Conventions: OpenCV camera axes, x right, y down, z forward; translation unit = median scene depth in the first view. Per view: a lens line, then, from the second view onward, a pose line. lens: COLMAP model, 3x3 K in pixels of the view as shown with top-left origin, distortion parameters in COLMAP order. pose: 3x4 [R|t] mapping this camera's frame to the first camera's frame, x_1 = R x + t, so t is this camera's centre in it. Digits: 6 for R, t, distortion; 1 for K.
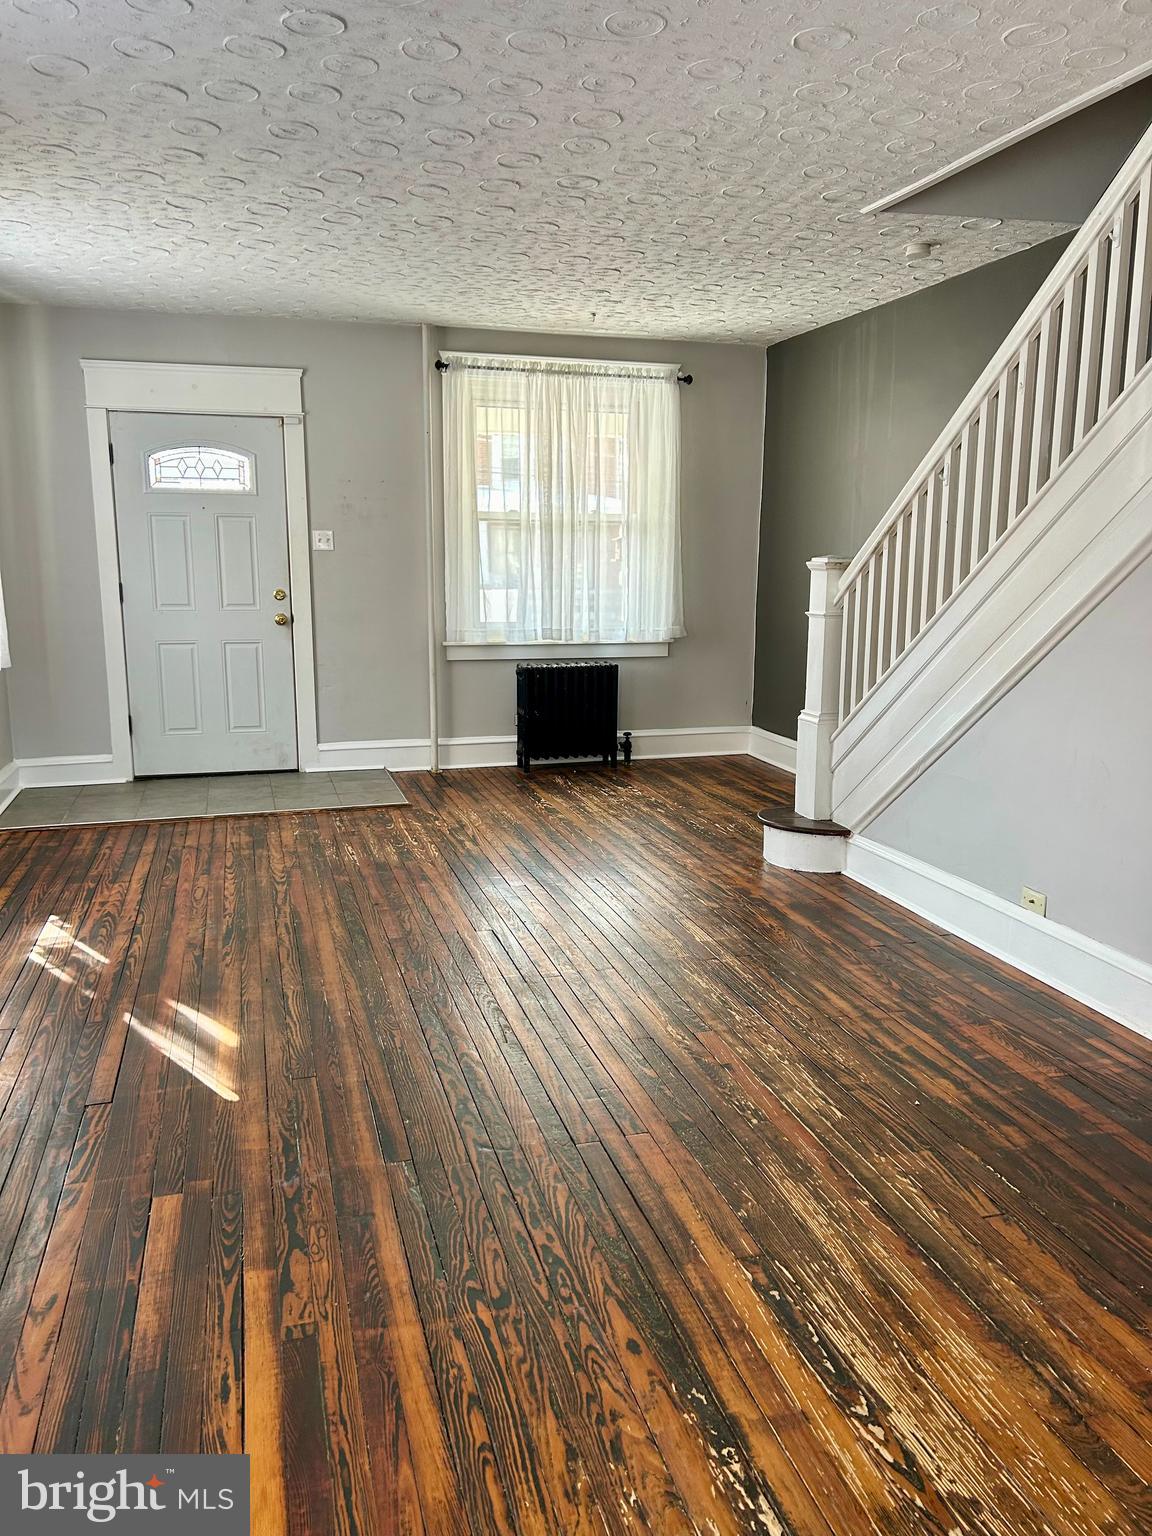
lens RADIAL K [[1159.5, 0, 583.0], [0, 1159.5, 771.2], [0, 0, 1]] dist [0.054614, -0.053691]
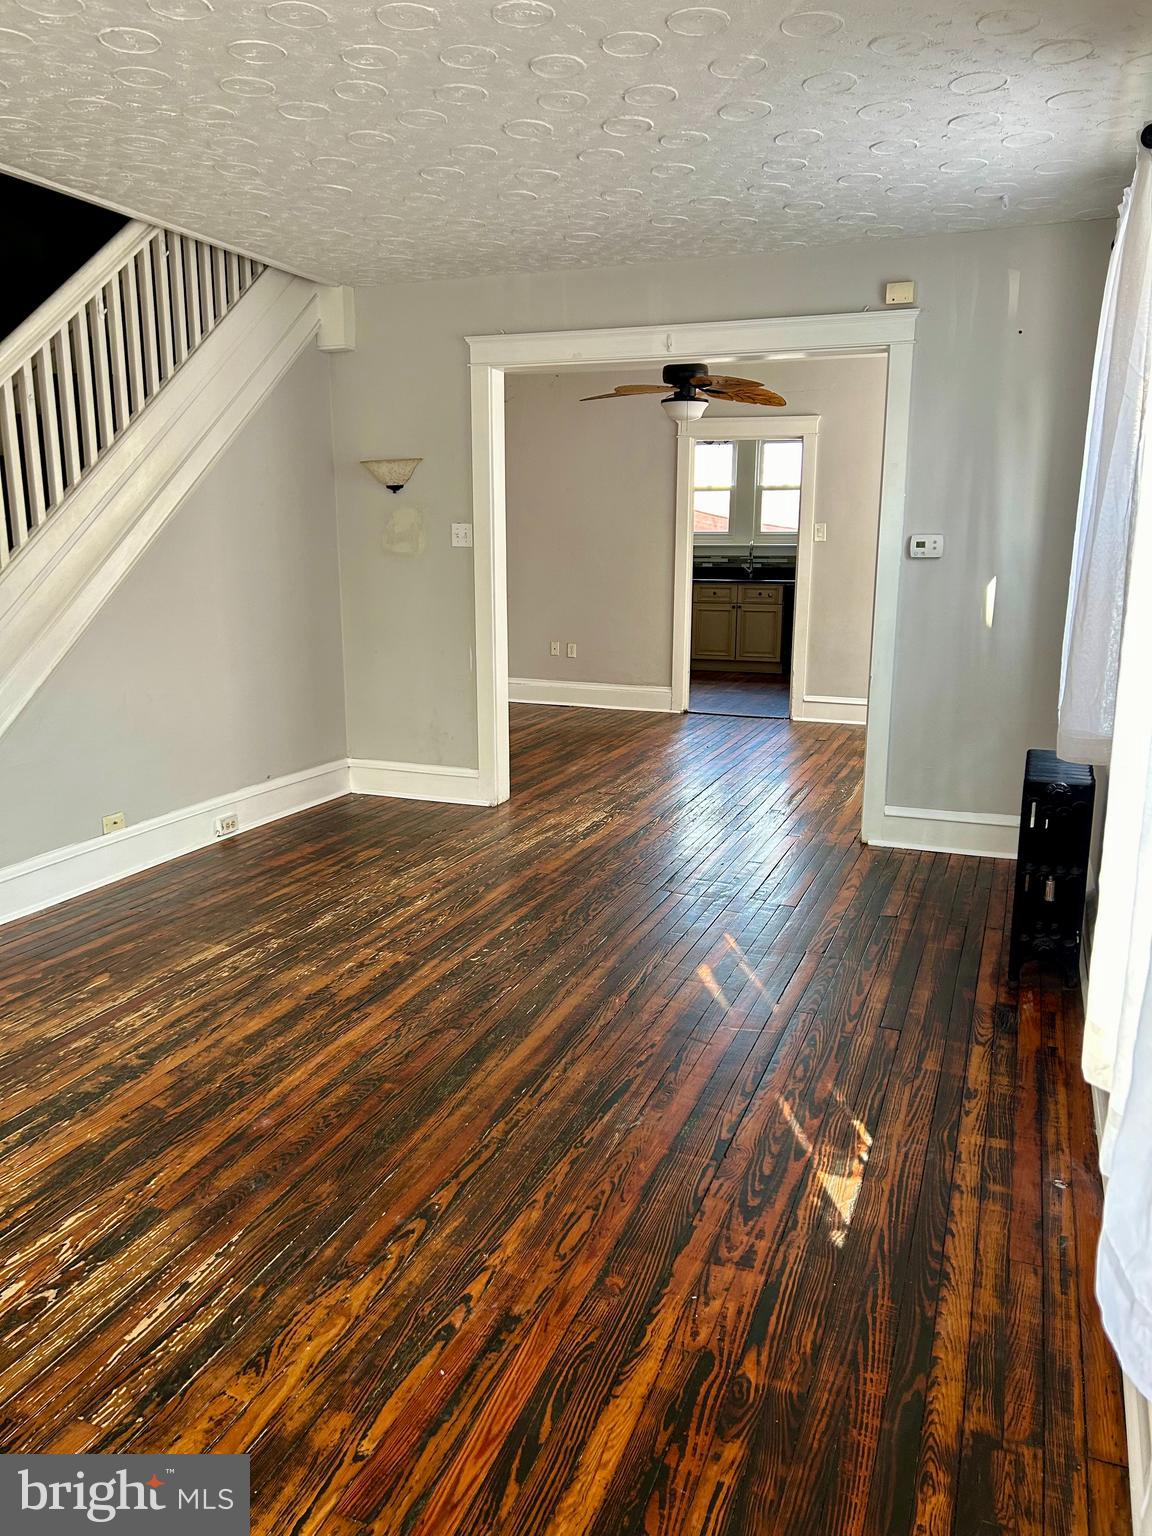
lens RADIAL K [[1159.5, 0, 579.8], [0, 1159.5, 770.2], [0, 0, 1]] dist [0.054614, -0.053691]
pose [[-0.796532, -0.131055, 0.590221, -0.550905], [0.107056, 0.930225, 0.351028, -0.242313], [-0.595042, 0.342791, -0.726924, 1.180626]]
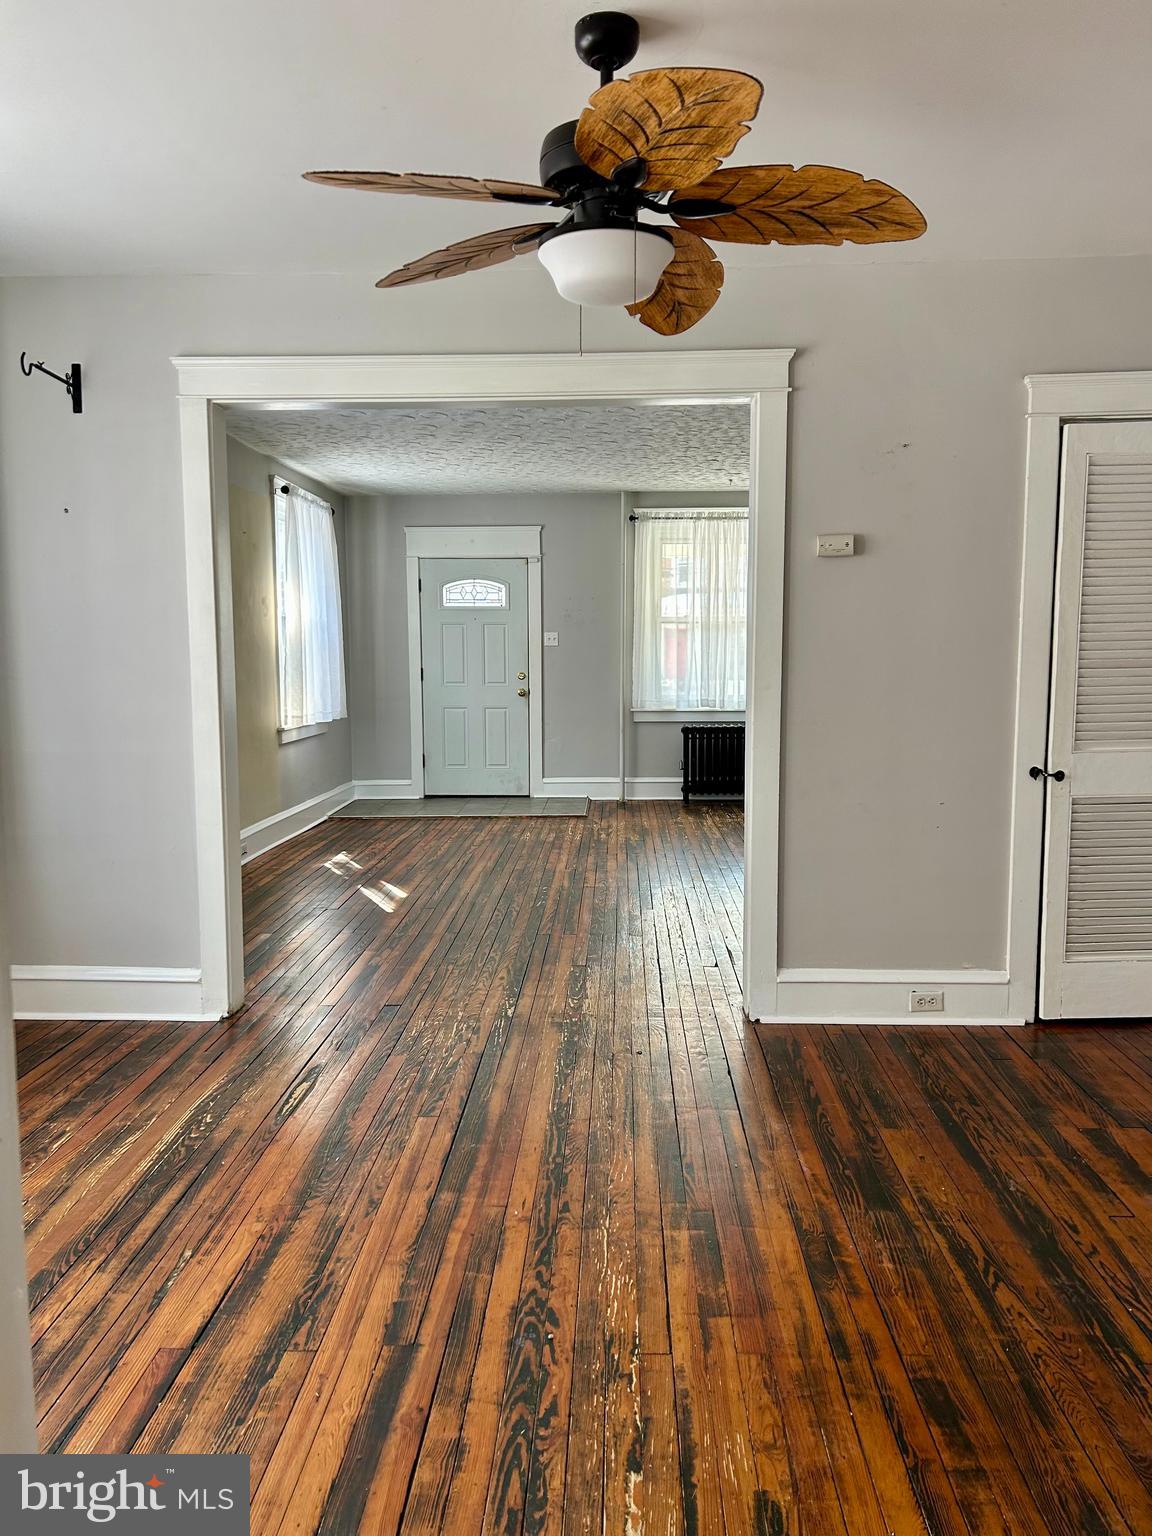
lens RADIAL K [[1159.5, 0, 578.1], [0, 1159.5, 766.7], [0, 0, 1]] dist [0.054614, -0.053691]
pose [[0.948496, 0.023529, -0.315913, 0.356341], [-0.051298, 0.995484, -0.079873, 0.099764], [0.312607, 0.091965, 0.945420, -0.457834]]
